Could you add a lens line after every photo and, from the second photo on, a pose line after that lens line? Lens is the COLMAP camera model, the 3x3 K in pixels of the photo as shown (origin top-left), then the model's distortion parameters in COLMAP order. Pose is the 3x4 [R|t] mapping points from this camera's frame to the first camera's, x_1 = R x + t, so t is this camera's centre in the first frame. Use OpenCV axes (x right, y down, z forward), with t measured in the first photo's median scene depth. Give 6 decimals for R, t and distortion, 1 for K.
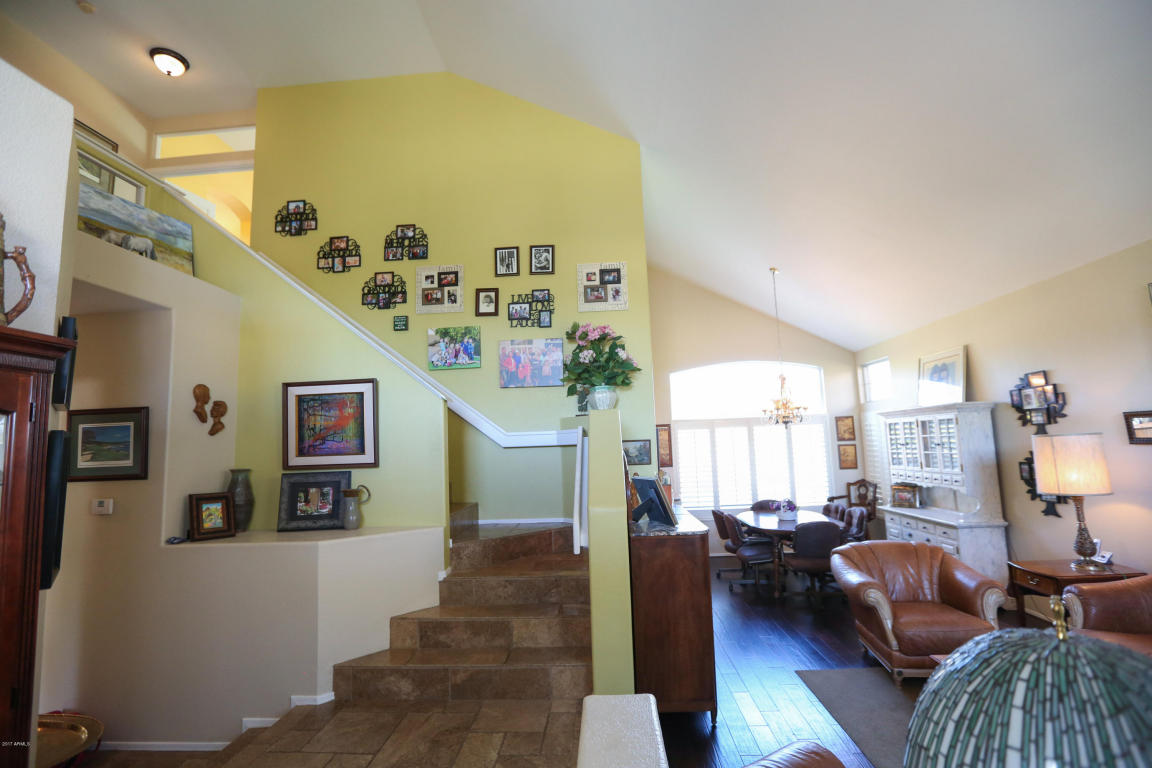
lens RADIAL K [[527.8, 0, 576.6], [0, 527.8, 381.6], [0, 0, 1]] dist [-0.056795, 0.020461]
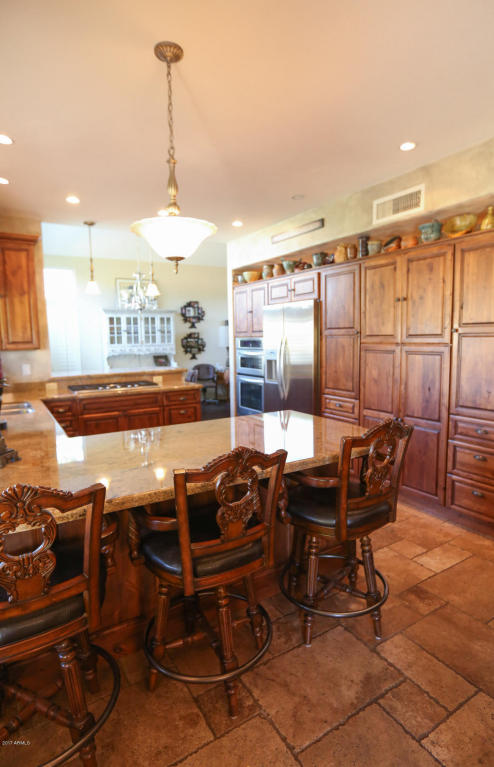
lens RADIAL K [[418.6, 0, 260.1], [0, 418.6, 381.7], [0, 0, 1]] dist [-0.049515, 0.044462]
pose [[-0.605371, -0.041694, 0.794851, -0.868560], [-0.055273, 0.998418, 0.010275, 0.315586], [-0.794022, -0.037714, -0.606718, 1.875024]]
